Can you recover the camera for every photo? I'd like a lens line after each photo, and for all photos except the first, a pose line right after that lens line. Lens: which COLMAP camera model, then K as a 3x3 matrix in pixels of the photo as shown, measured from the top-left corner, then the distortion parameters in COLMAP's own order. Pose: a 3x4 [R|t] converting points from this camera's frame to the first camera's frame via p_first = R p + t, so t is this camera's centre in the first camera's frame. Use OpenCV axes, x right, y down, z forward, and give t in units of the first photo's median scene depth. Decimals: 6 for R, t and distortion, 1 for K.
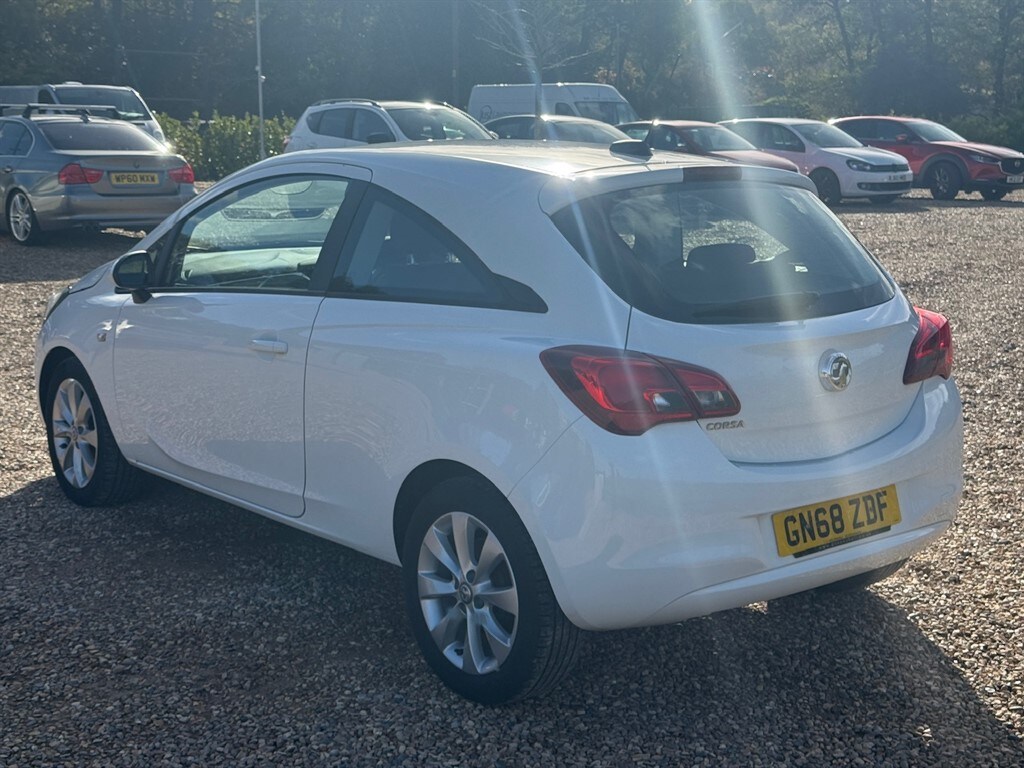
lens RADIAL K [[1394.2, 0, 512.0], [0, 1394.2, 384.0], [0, 0, 1]] dist [0.194290, -0.404633]
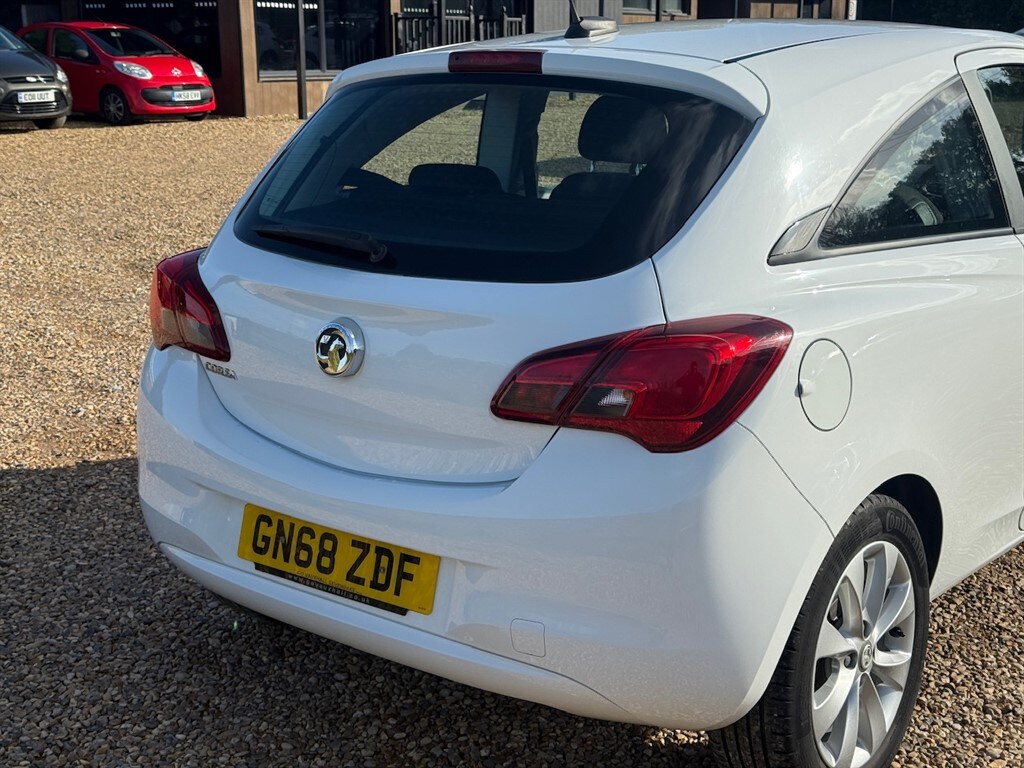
lens RADIAL K [[1394.2, 0, 512.0], [0, 1394.2, 384.0], [0, 0, 1]] dist [0.194290, -0.404633]
pose [[0.202631, 0.223860, -0.953324, 0.807470], [-0.167159, 0.967139, 0.191574, -0.123333], [0.964883, 0.120538, 0.233393, 0.816210]]
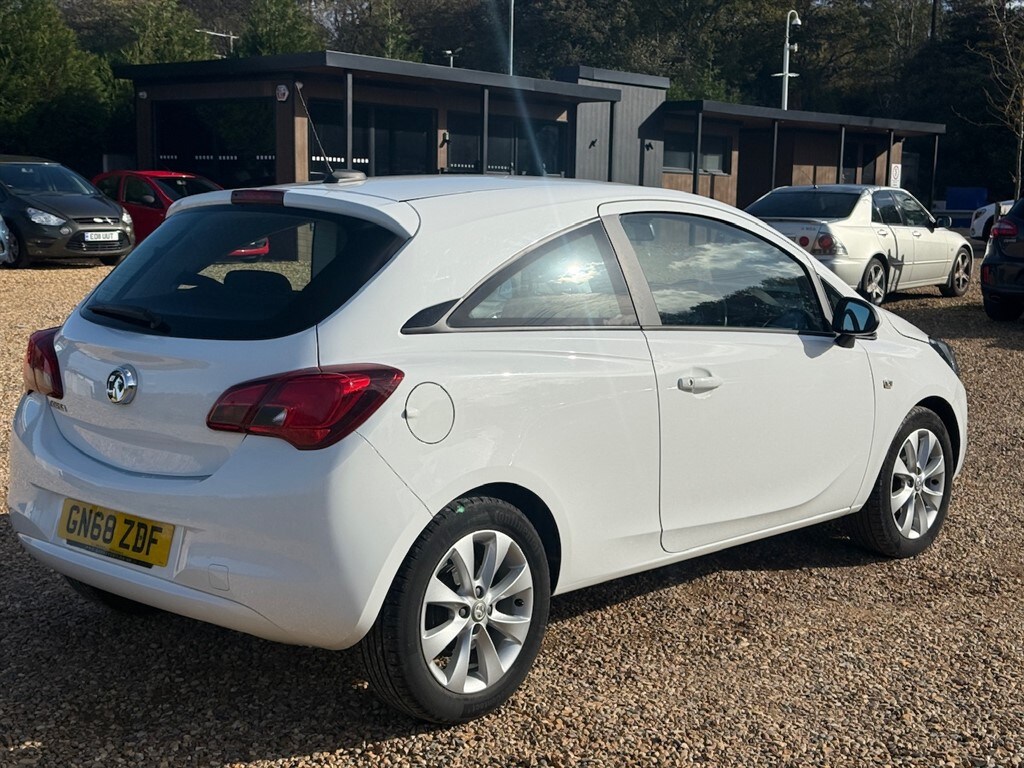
lens RADIAL K [[1394.2, 0, 512.0], [0, 1394.2, 384.0], [0, 0, 1]] dist [0.194290, -0.404633]
pose [[0.141878, 0.127257, -0.981670, 1.123829], [-0.188336, 0.977057, 0.099440, -0.145312], [0.971802, 0.170776, 0.162590, 0.980172]]
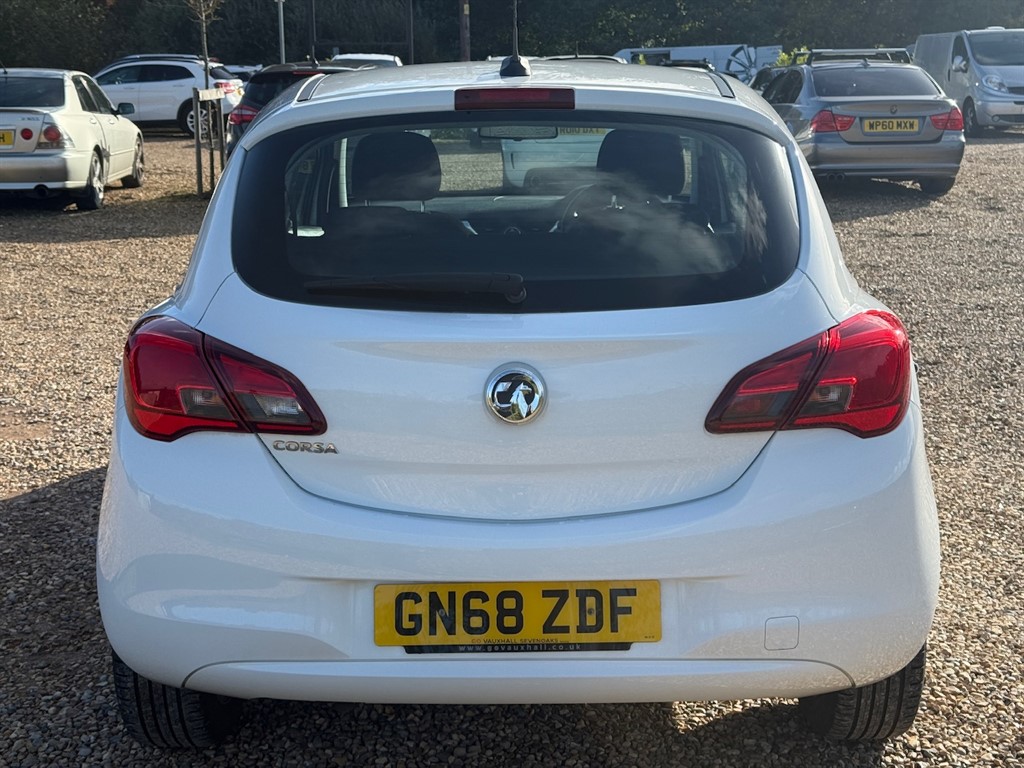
lens RADIAL K [[1394.2, 0, 512.0], [0, 1394.2, 384.0], [0, 0, 1]] dist [0.194290, -0.404633]
pose [[0.764315, 0.122150, -0.633169, 0.573876], [-0.101309, 0.992448, 0.069169, -0.053040], [0.636836, 0.011279, 0.770917, 0.430131]]
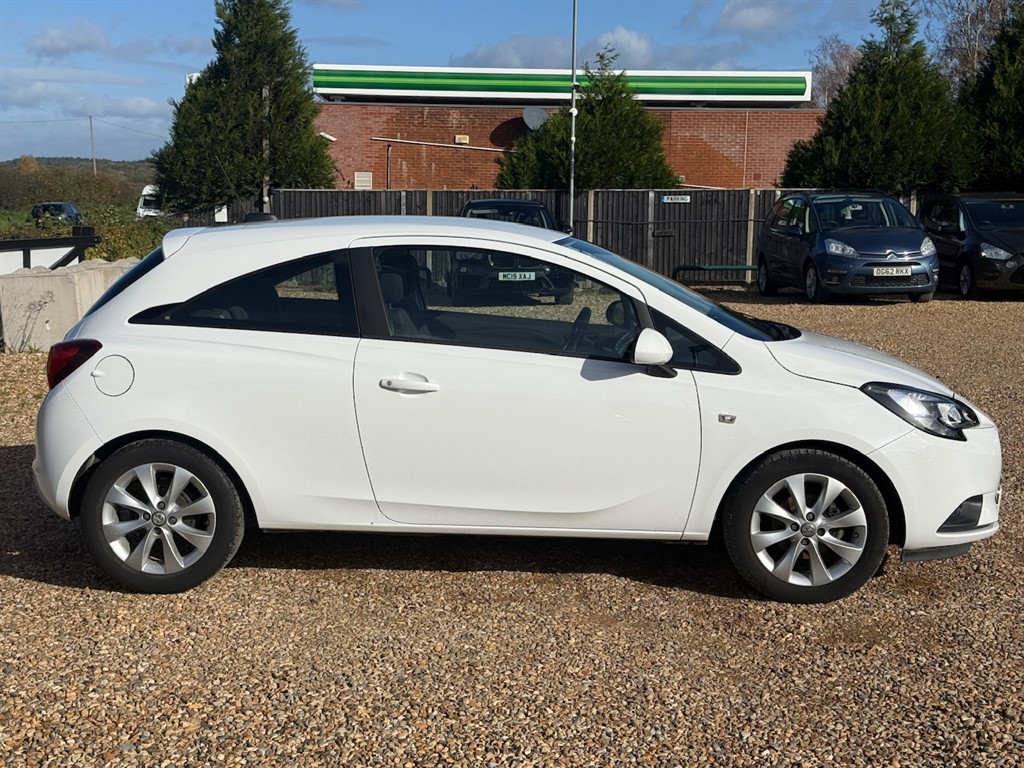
lens RADIAL K [[1394.2, 0, 512.0], [0, 1394.2, 384.0], [0, 0, 1]] dist [0.194290, -0.404633]
pose [[-0.668447, 0.076949, -0.739769, 0.997491], [-0.144333, 0.962305, 0.230514, -0.378788], [0.729621, 0.260859, -0.632143, 2.167006]]
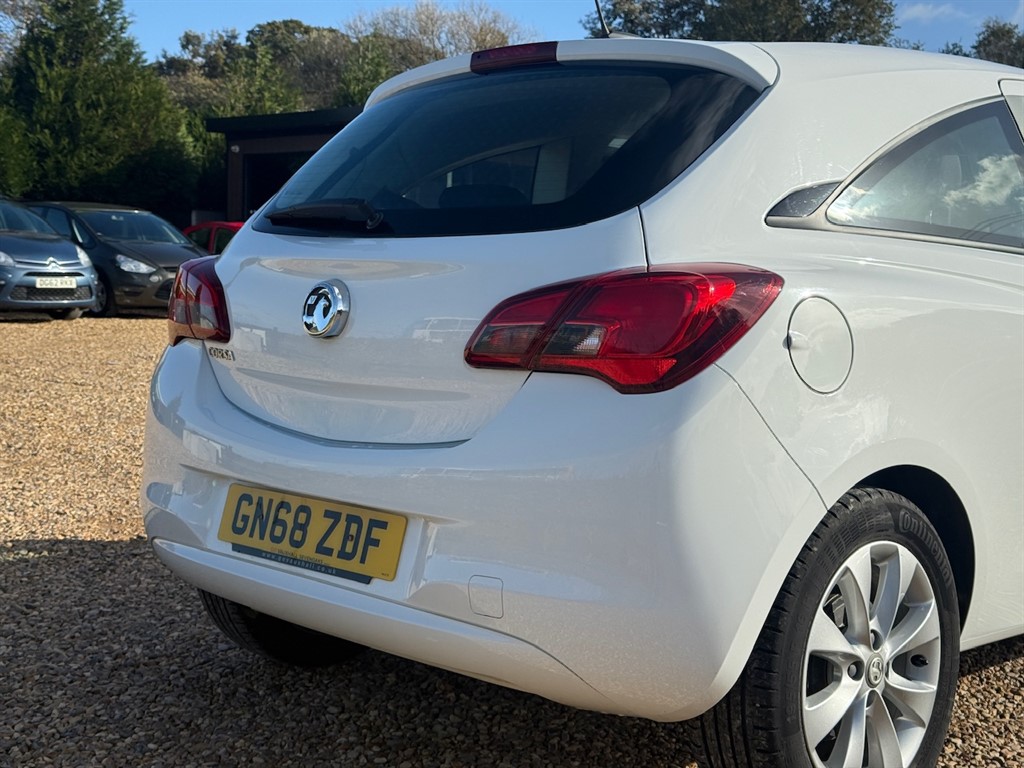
lens RADIAL K [[1394.2, 0, 512.0], [0, 1394.2, 384.0], [0, 0, 1]] dist [0.194290, -0.404633]
pose [[0.095483, 0.071211, -0.992881, 0.807368], [-0.203005, 0.977869, 0.050612, -0.023401], [0.974511, 0.196728, 0.107826, 0.903987]]
